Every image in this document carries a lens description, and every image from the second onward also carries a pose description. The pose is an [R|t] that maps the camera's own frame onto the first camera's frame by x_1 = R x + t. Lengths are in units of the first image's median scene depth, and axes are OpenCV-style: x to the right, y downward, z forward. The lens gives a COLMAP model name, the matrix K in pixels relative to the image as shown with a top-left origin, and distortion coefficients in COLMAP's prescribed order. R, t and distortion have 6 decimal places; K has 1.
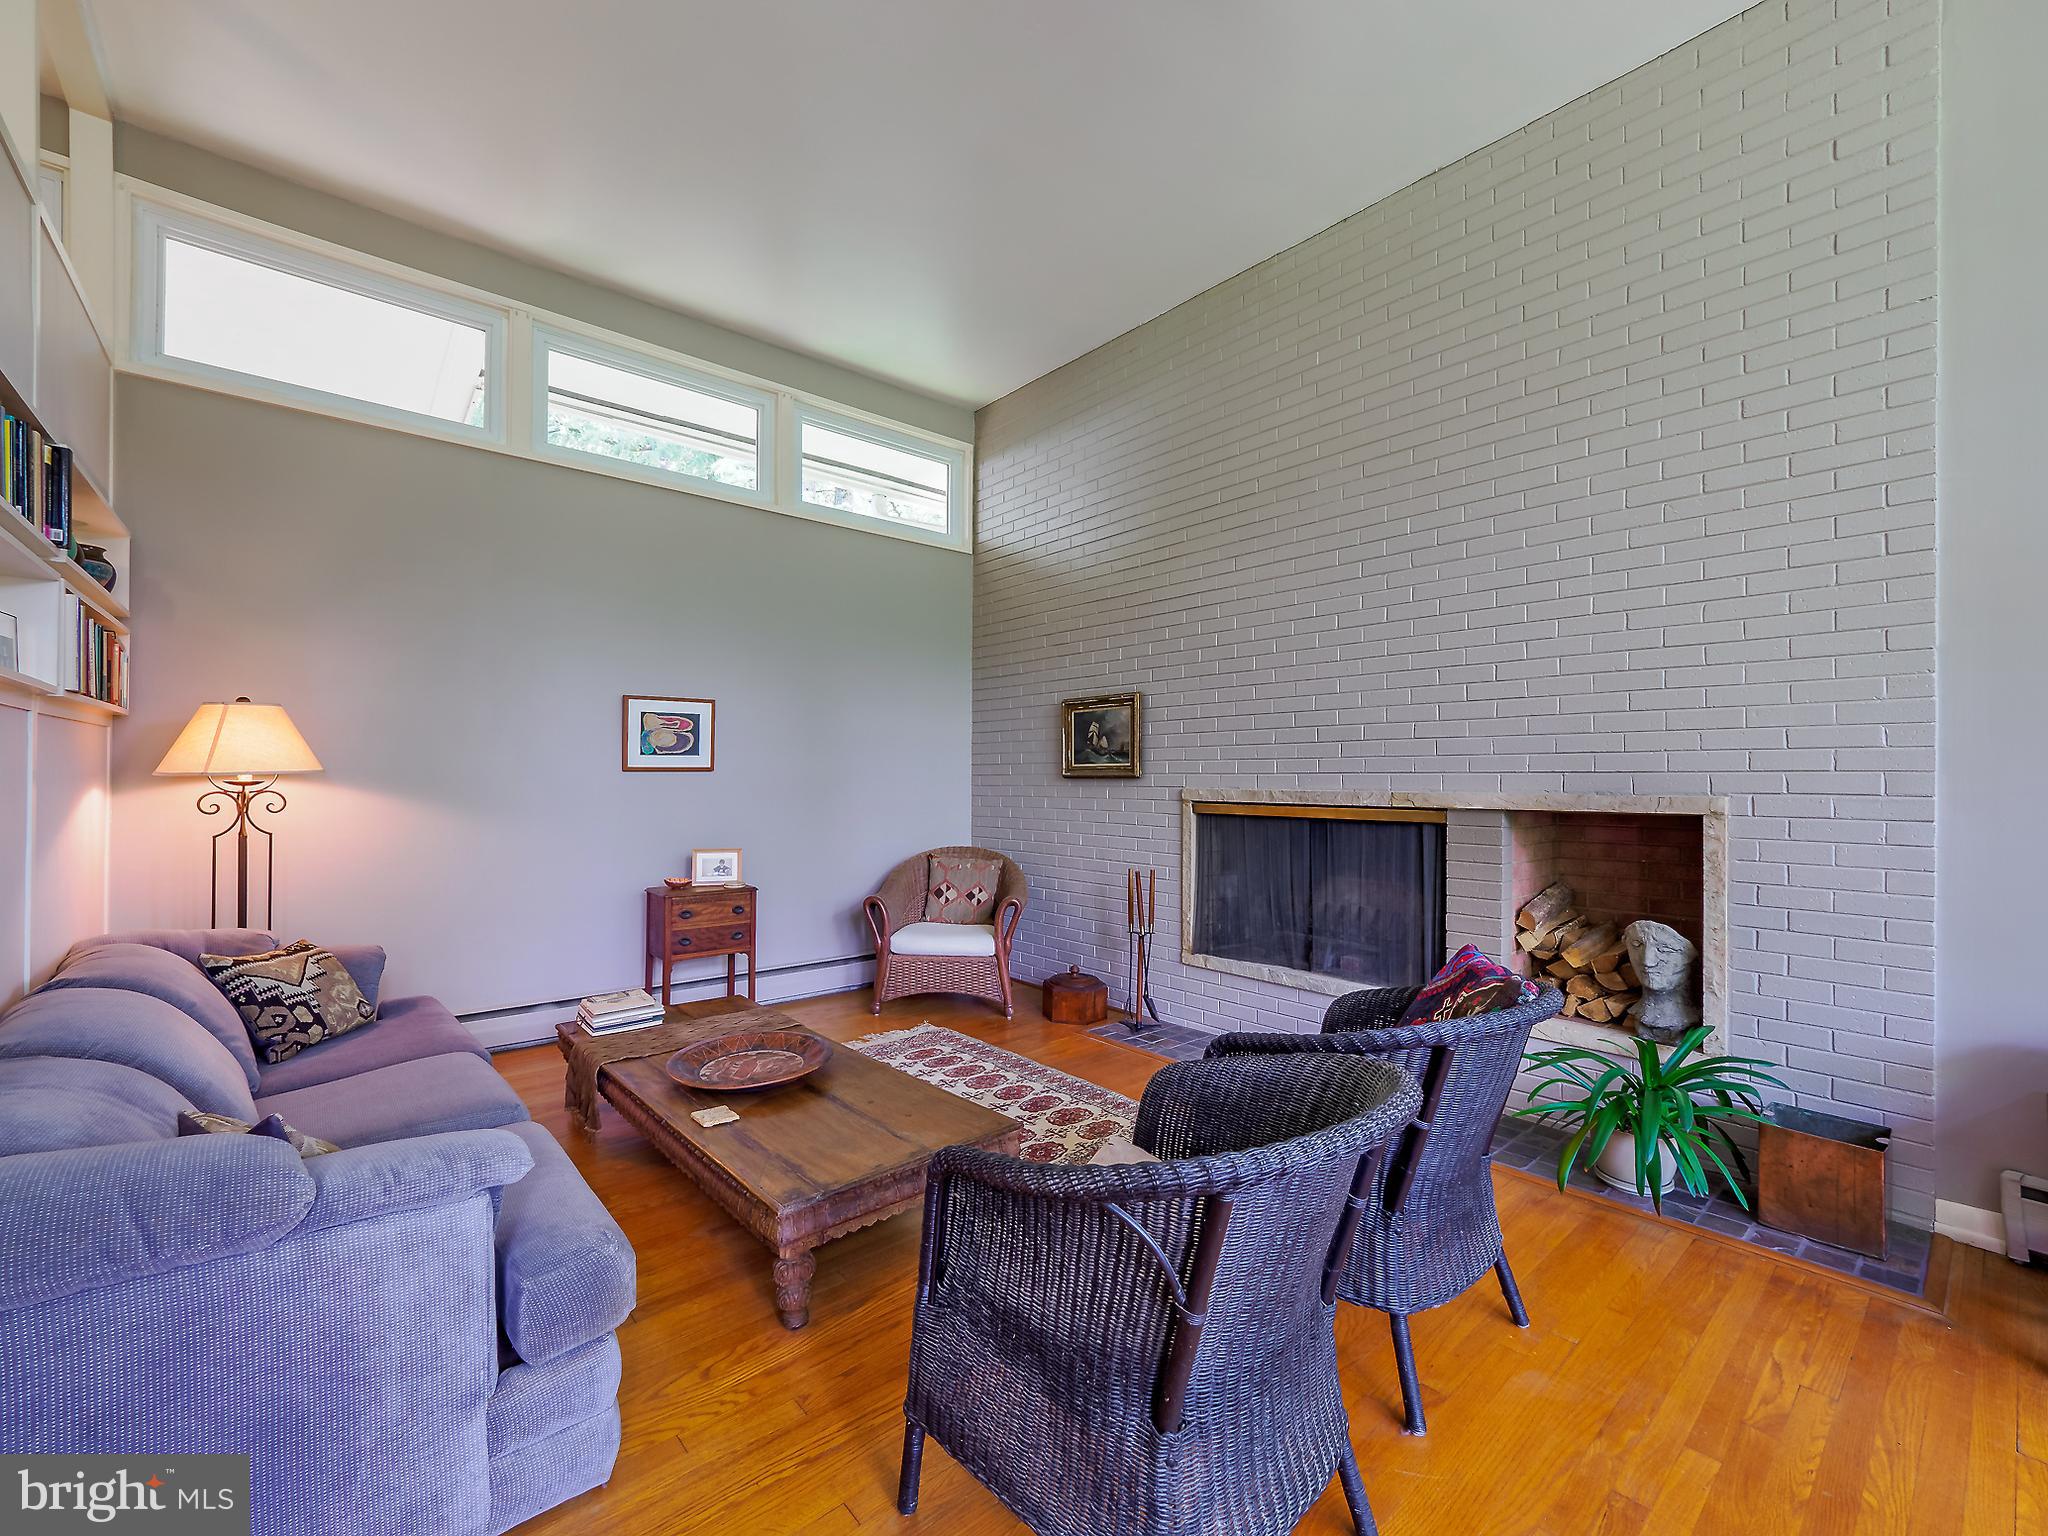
lens RADIAL K [[855.9, 0, 1024.0], [0, 855.9, 768.0], [0, 0, 1]] dist [-0.004122, -0.000413]
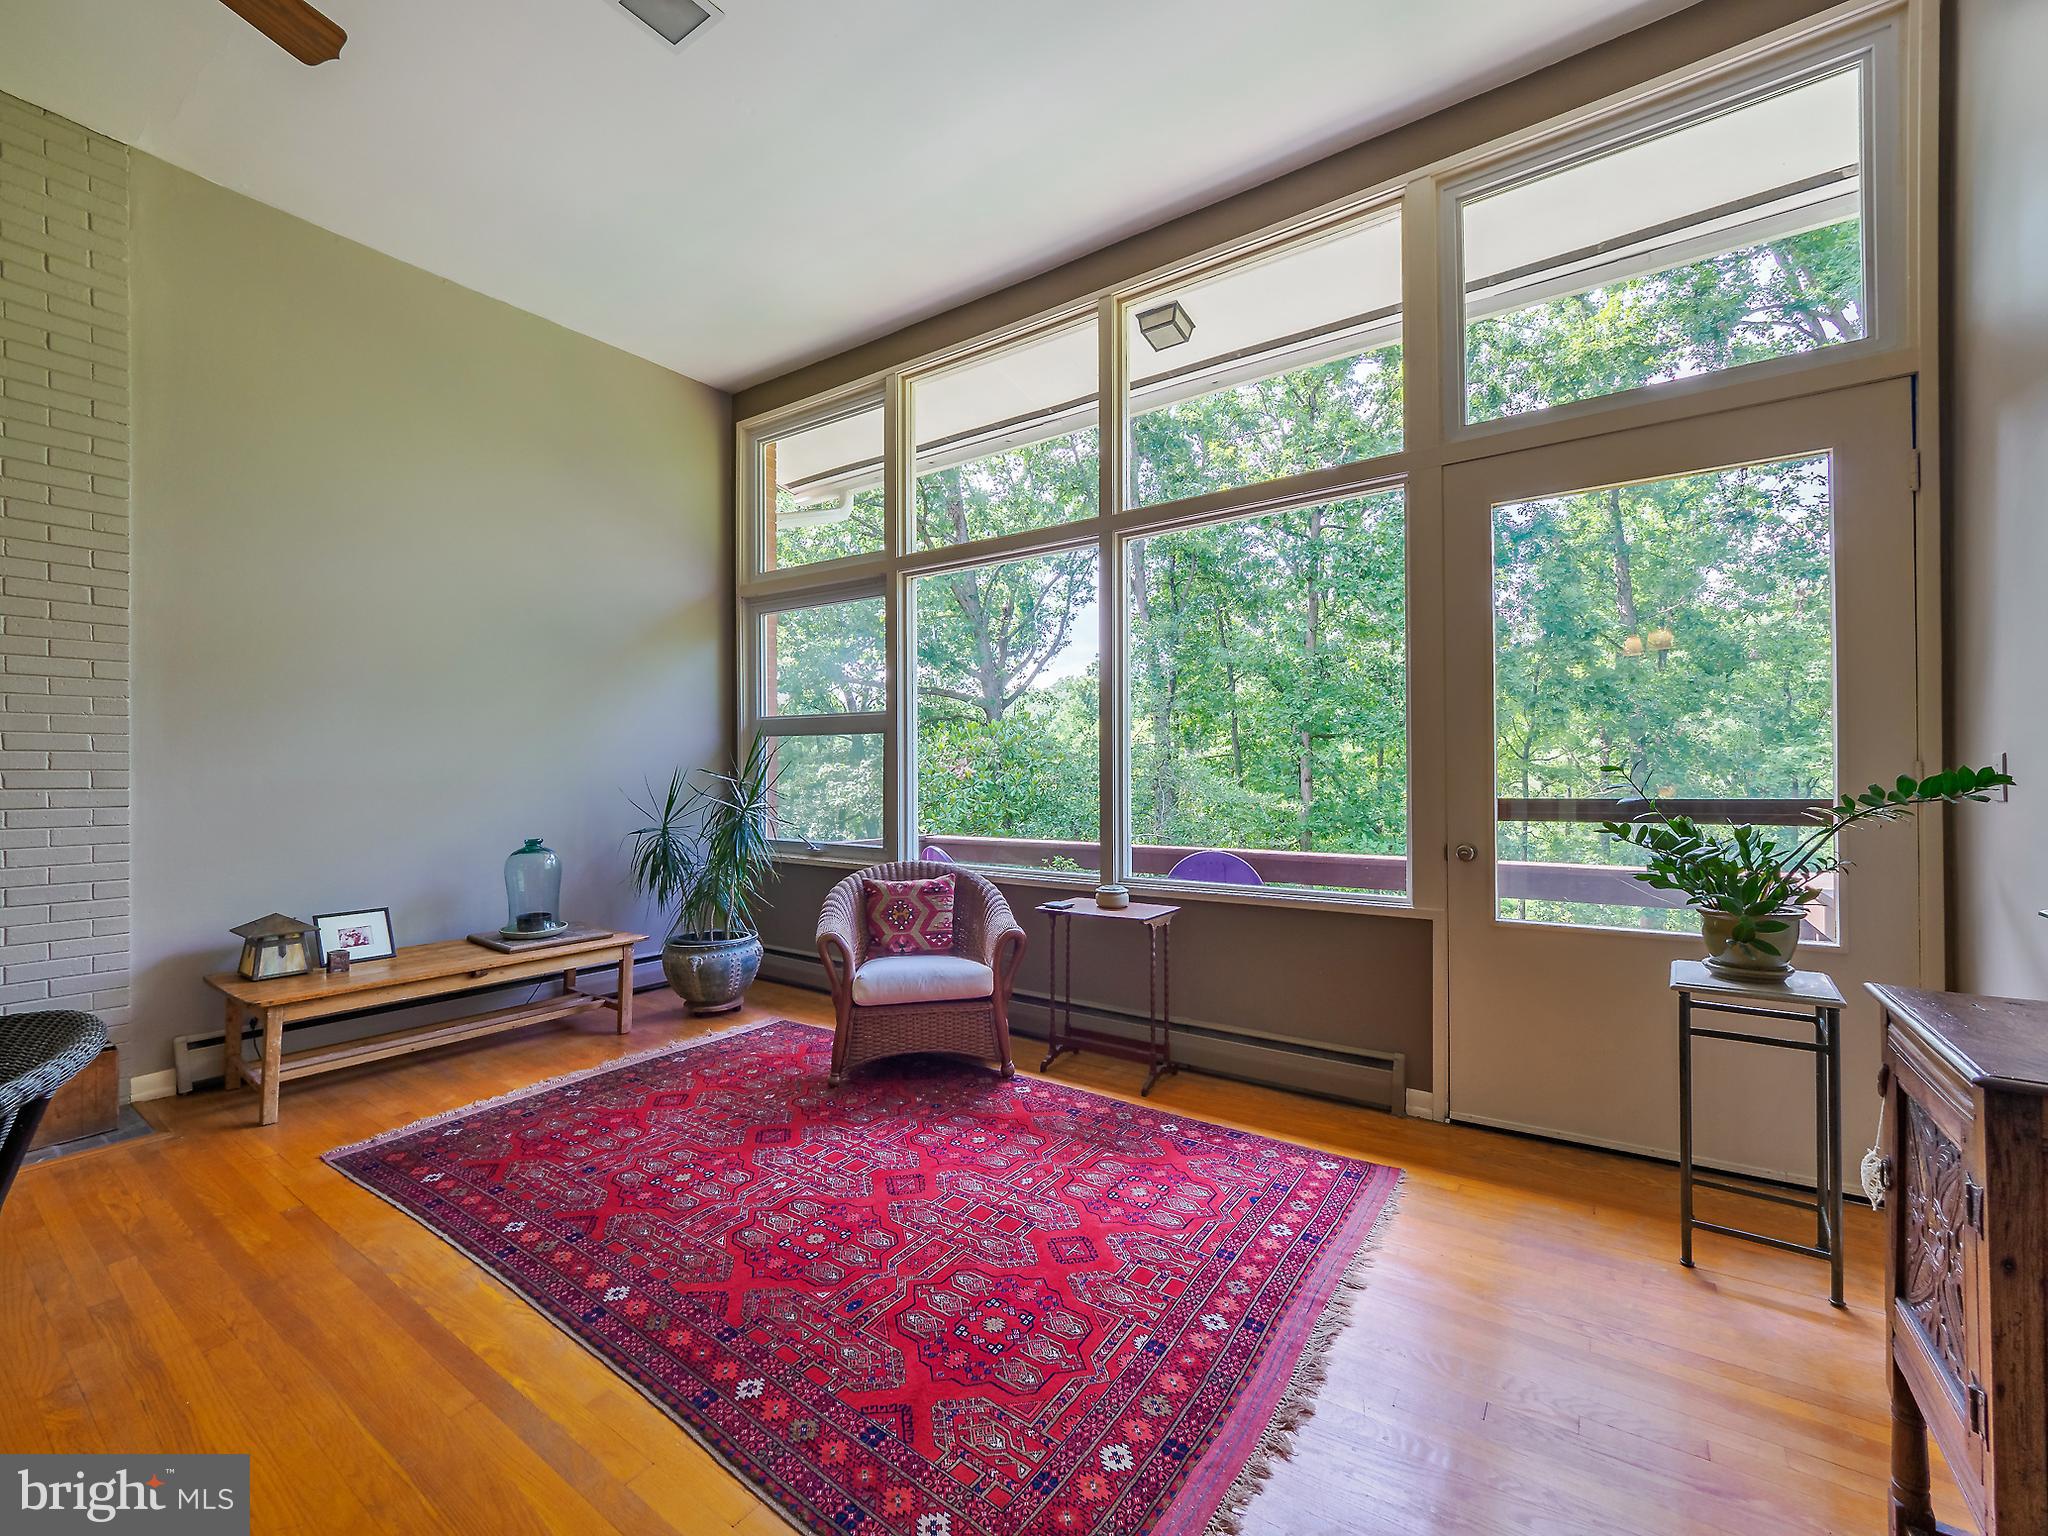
lens RADIAL K [[855.9, 0, 1024.0], [0, 855.9, 768.0], [0, 0, 1]] dist [-0.004122, -0.000413]
pose [[-0.257172, 0.003704, 0.966359, -0.437675], [-0.004396, 0.999978, -0.005002, 0.000346], [-0.966356, -0.005534, -0.257150, -0.032062]]
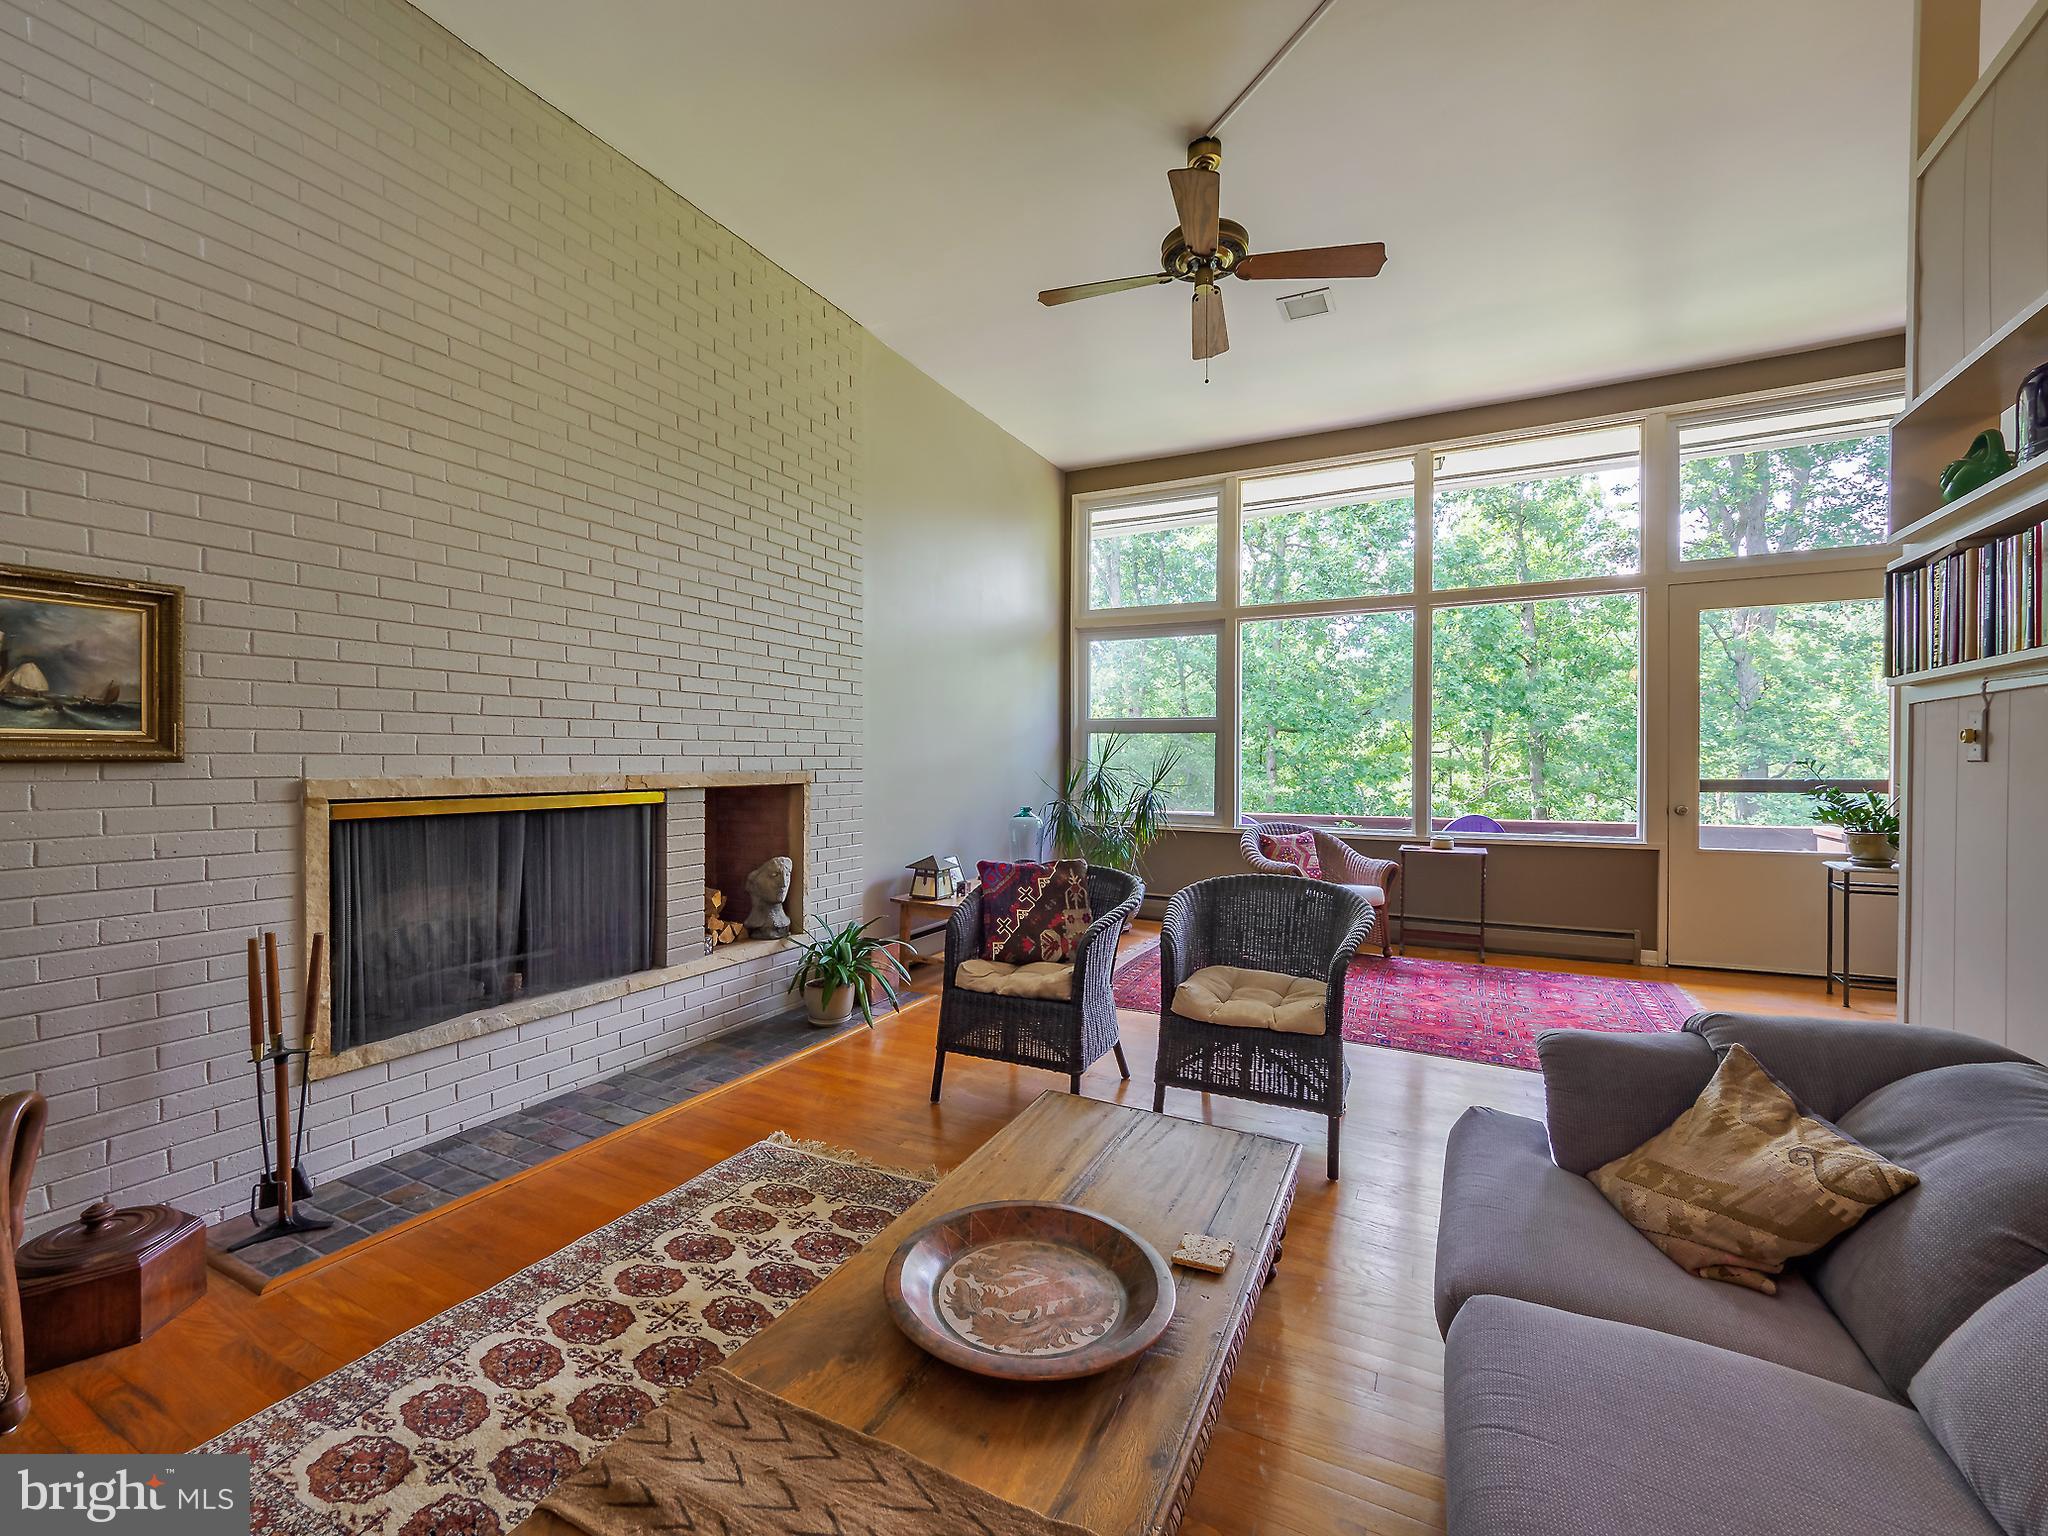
lens RADIAL K [[849.3, 0, 1024.0], [0, 849.3, 768.0], [0, 0, 1]] dist [-0.020168, -0.000132]
pose [[-0.376606, -0.011921, 0.926297, -0.649958], [-0.012128, 0.999895, 0.007937, 0.007352], [-0.926294, -0.008245, -0.376711, 0.967933]]
